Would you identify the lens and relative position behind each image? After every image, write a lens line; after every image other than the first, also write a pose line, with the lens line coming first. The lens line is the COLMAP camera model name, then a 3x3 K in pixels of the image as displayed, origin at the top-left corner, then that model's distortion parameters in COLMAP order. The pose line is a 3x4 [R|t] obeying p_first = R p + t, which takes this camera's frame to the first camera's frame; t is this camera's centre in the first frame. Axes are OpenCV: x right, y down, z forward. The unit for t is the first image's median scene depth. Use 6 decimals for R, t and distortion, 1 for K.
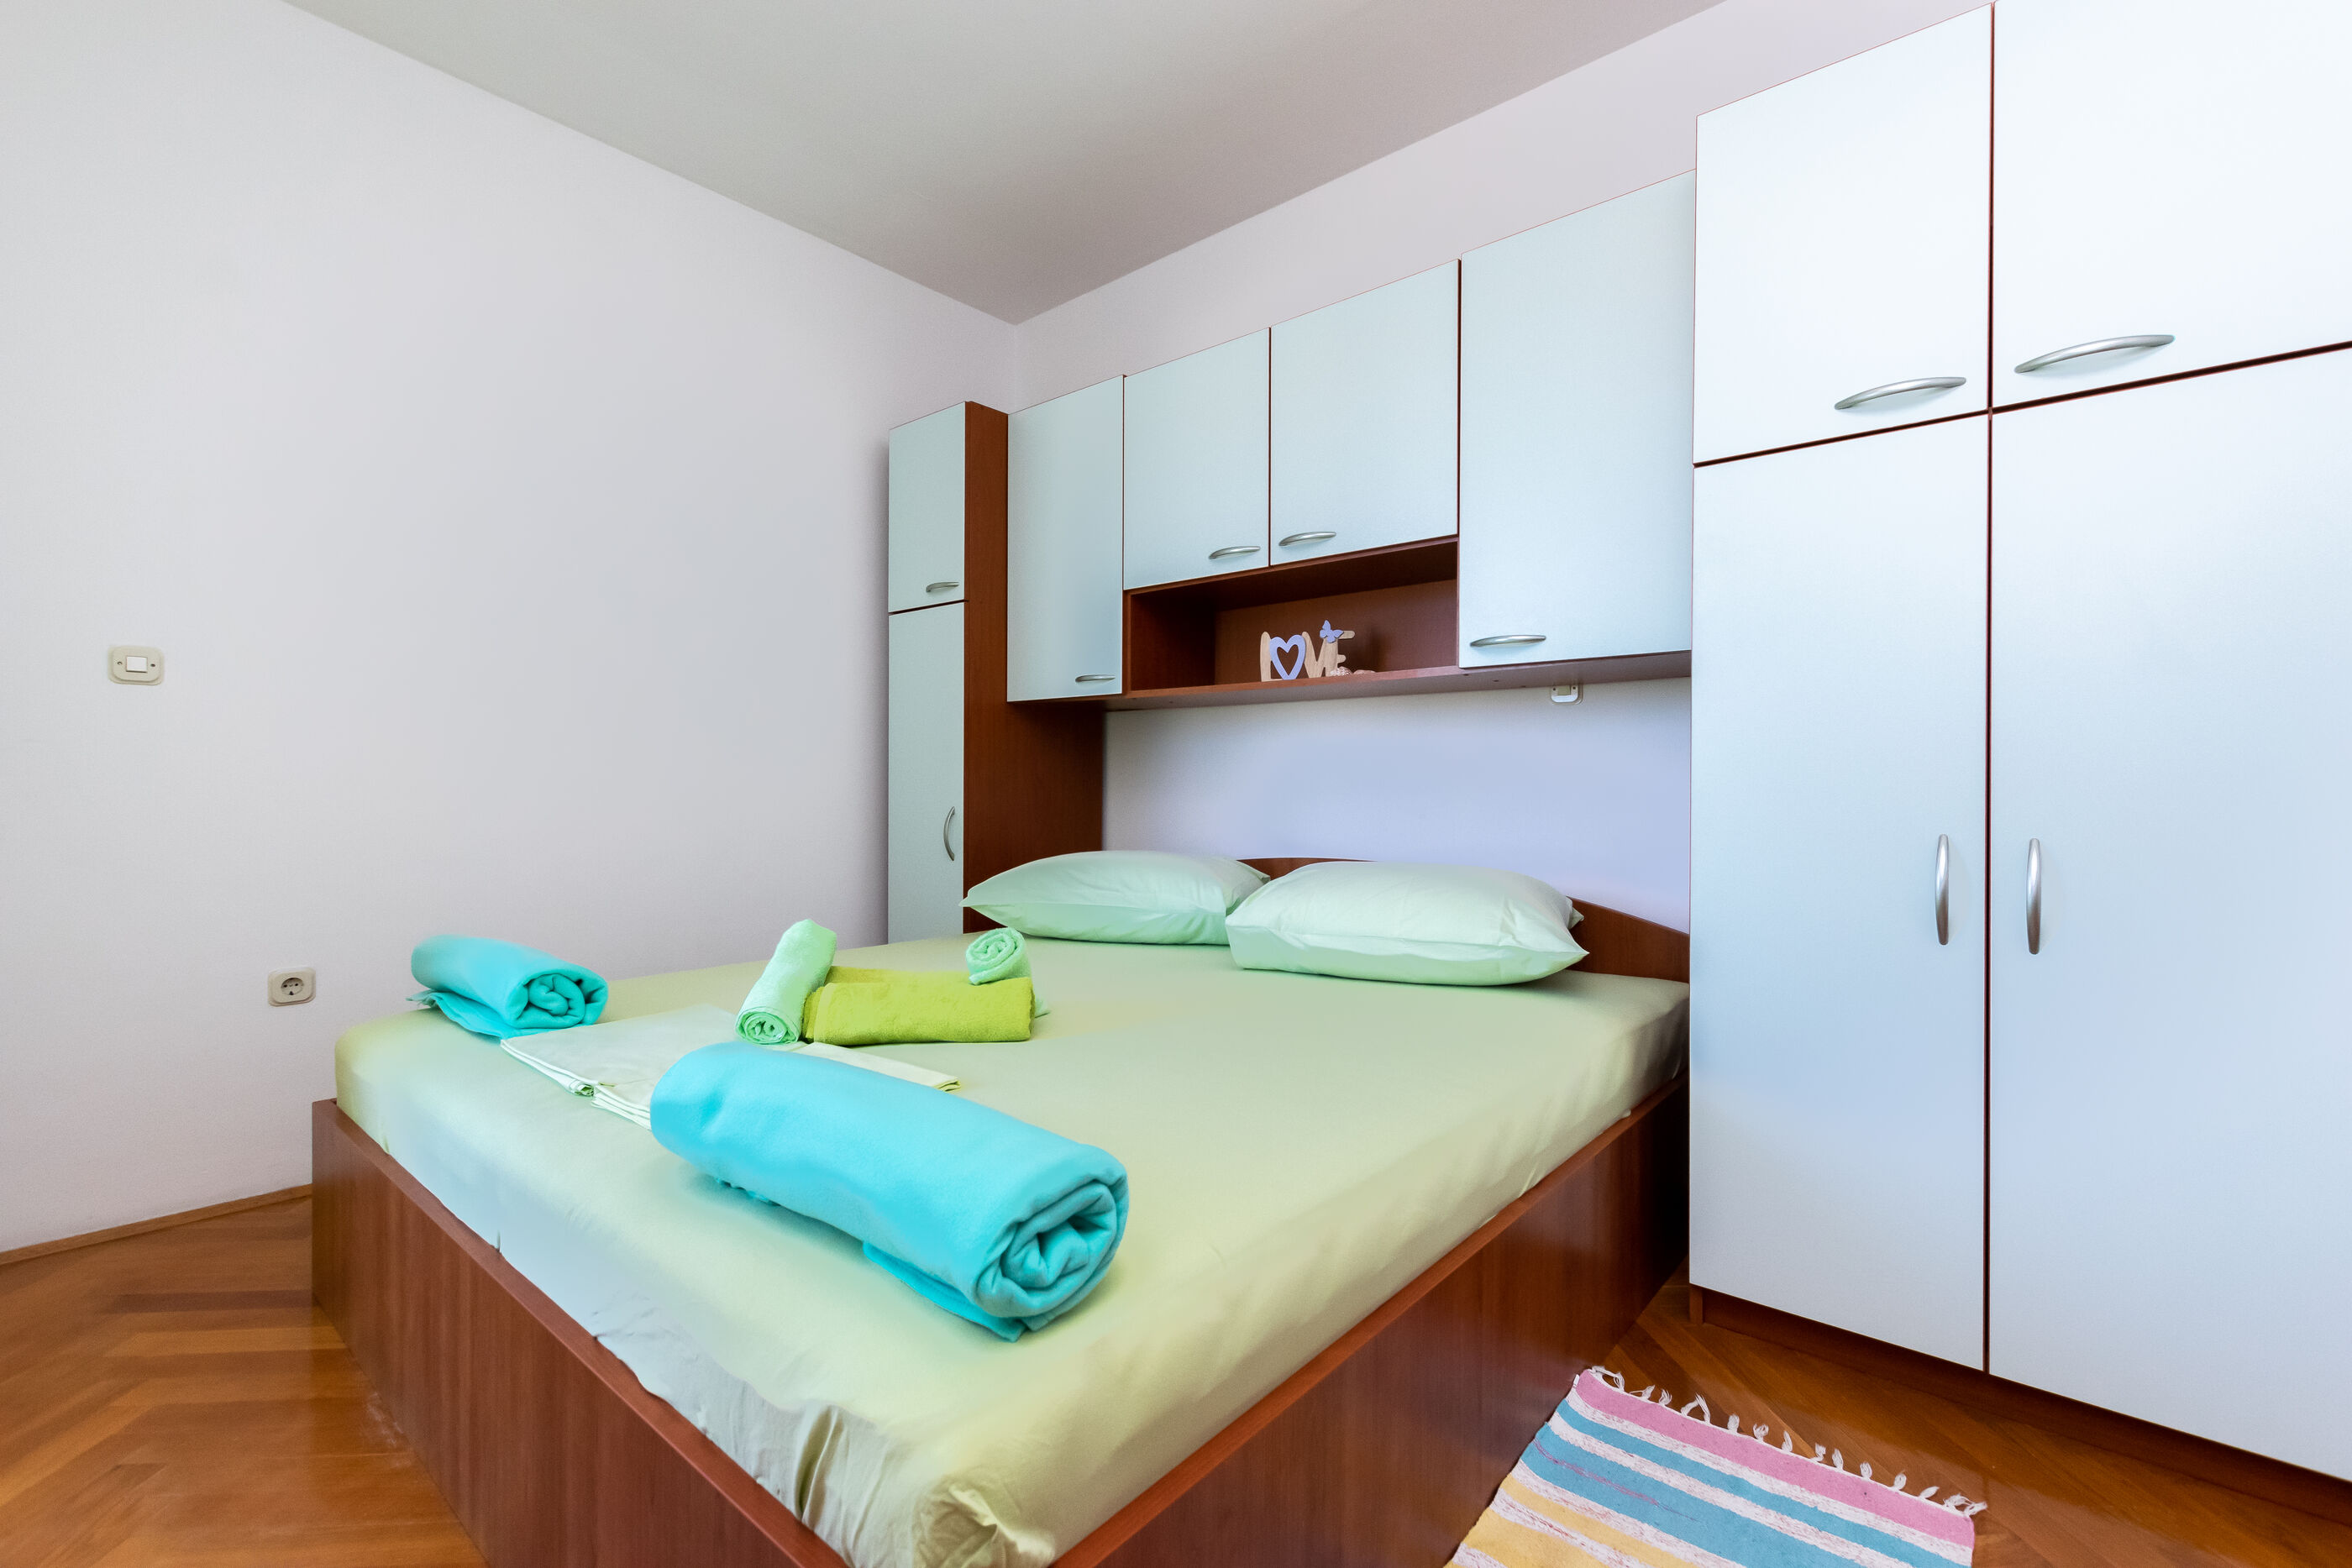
lens RADIAL K [[1024.6, 0, 1138.3], [0, 1024.6, 790.7], [0, 0, 1]] dist [0.009716, -0.005073]
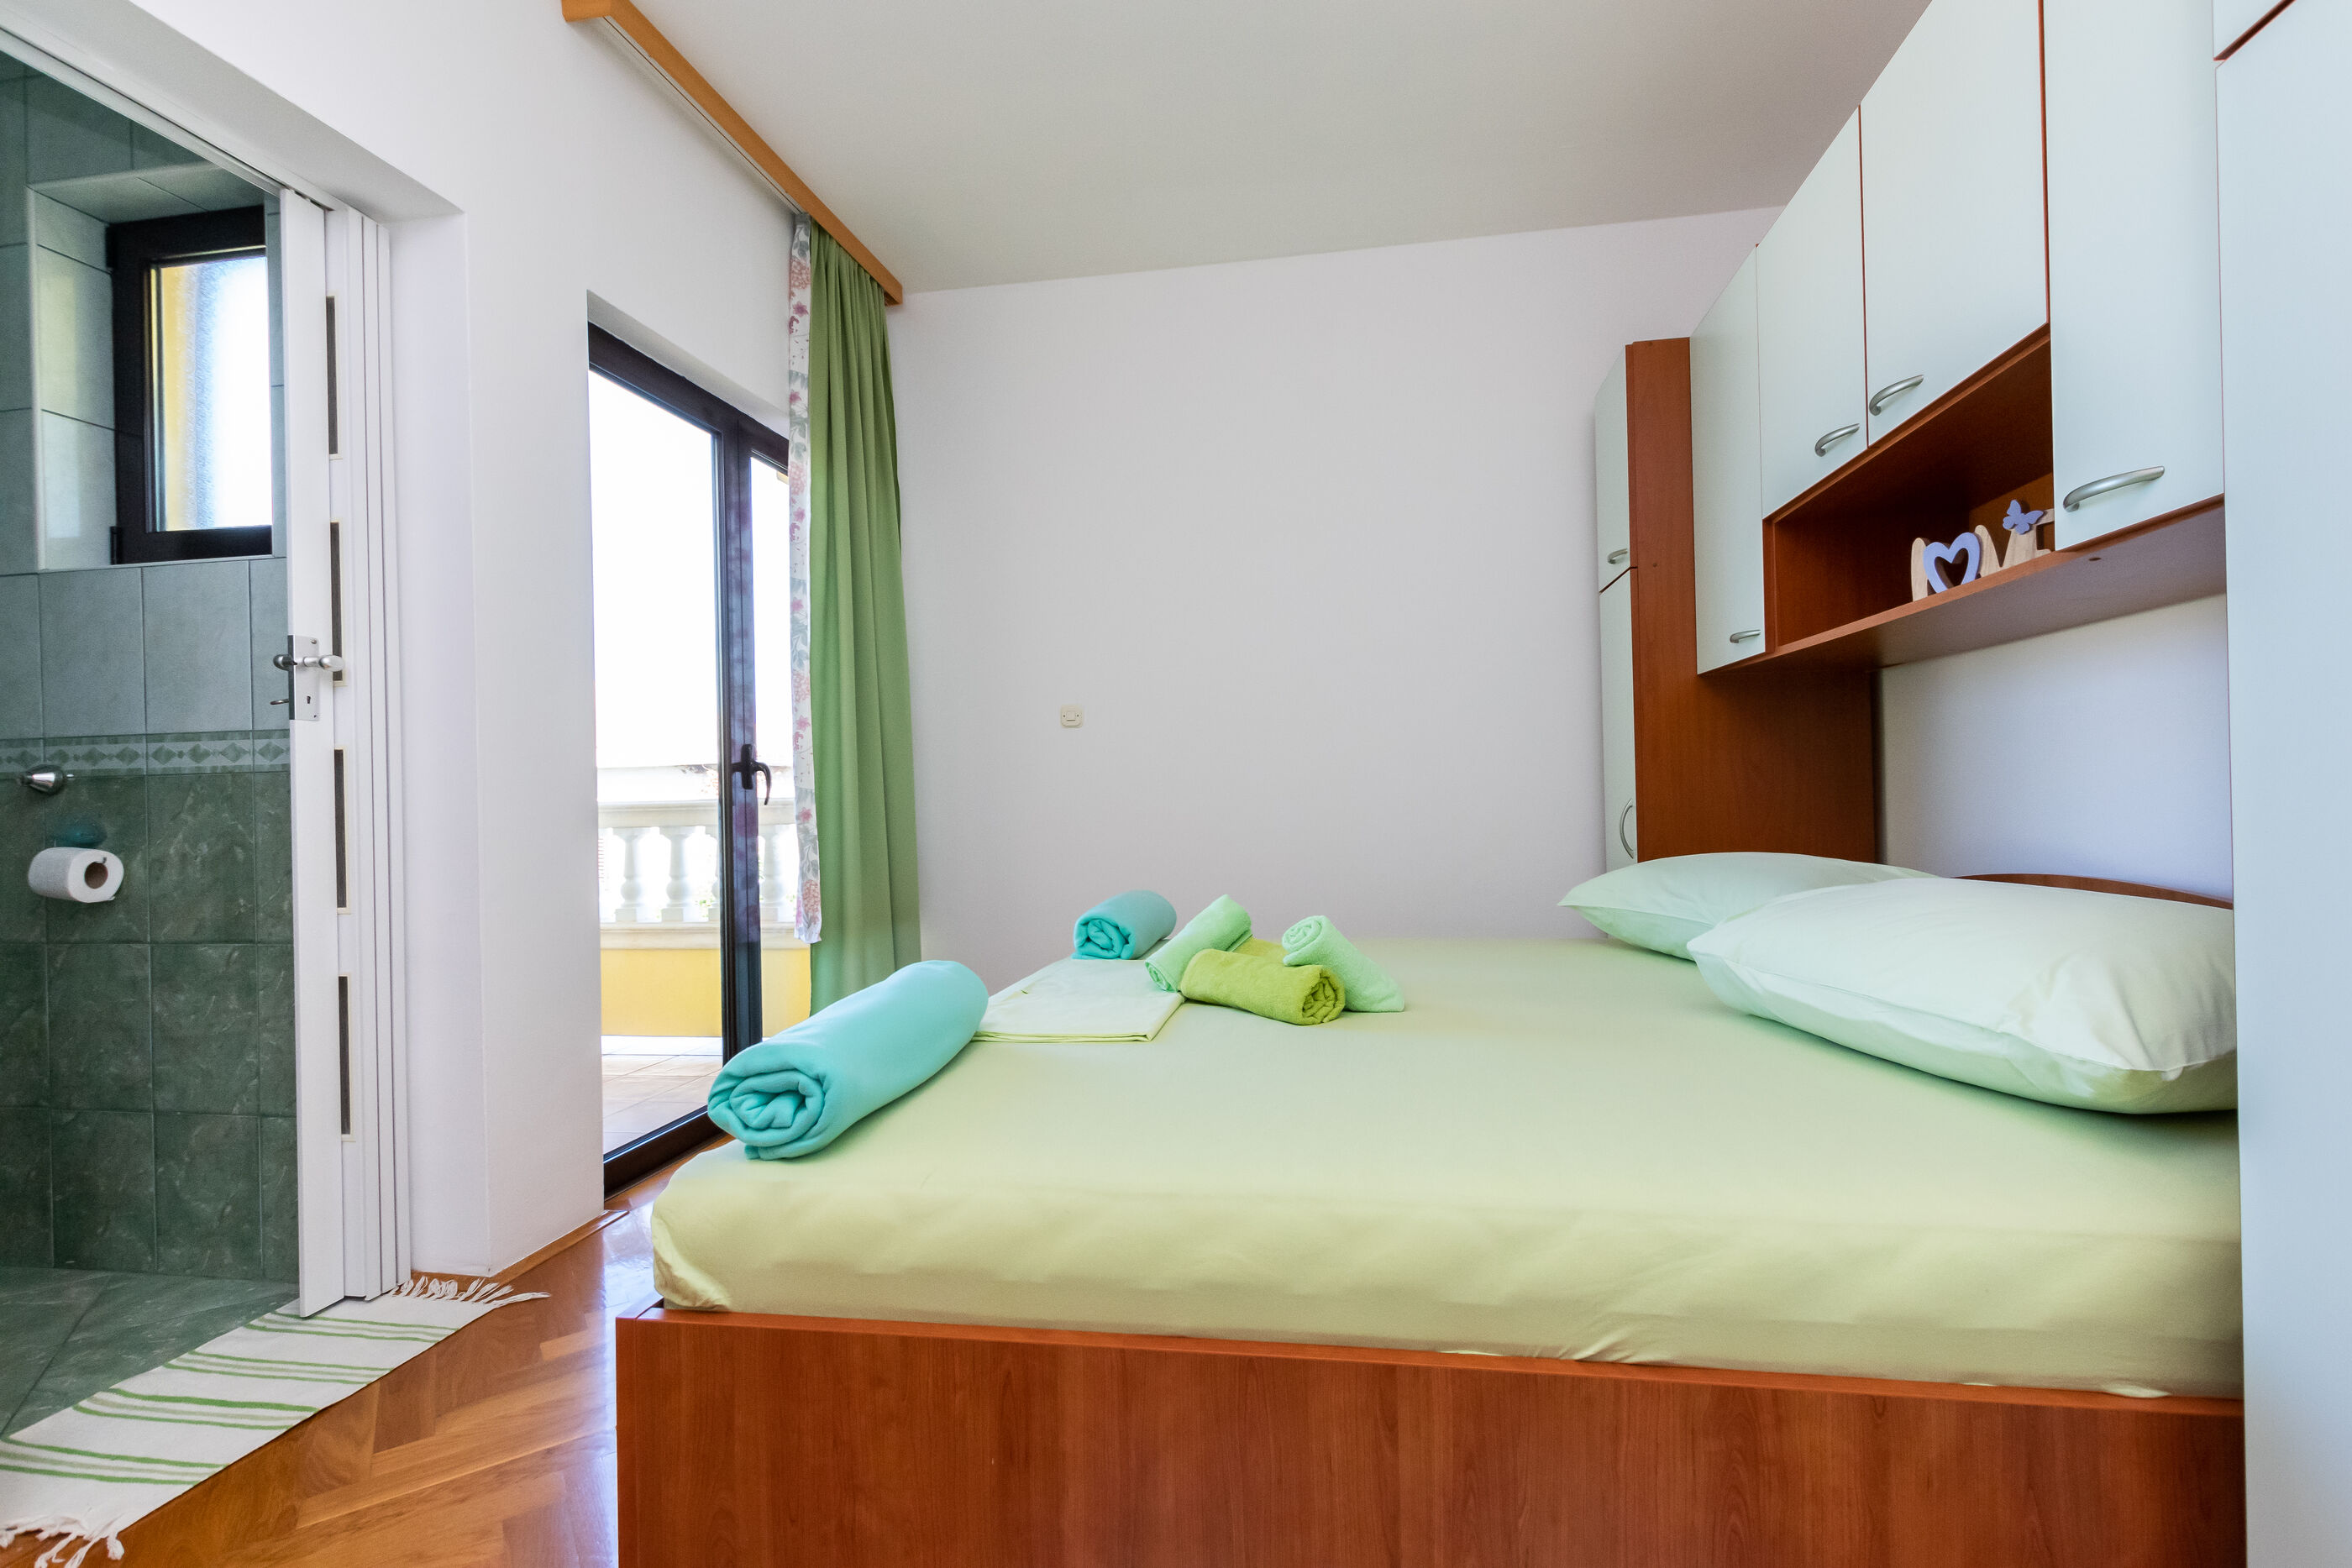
lens RADIAL K [[1024.6, 0, 1169.5], [0, 1024.6, 781.8], [0, 0, 1]] dist [0.009716, -0.005073]
pose [[0.532975, -0.020997, -0.845871, 0.572701], [0.015910, 0.999764, -0.014792, 0.011415], [0.845982, -0.005574, 0.533183, 0.287751]]
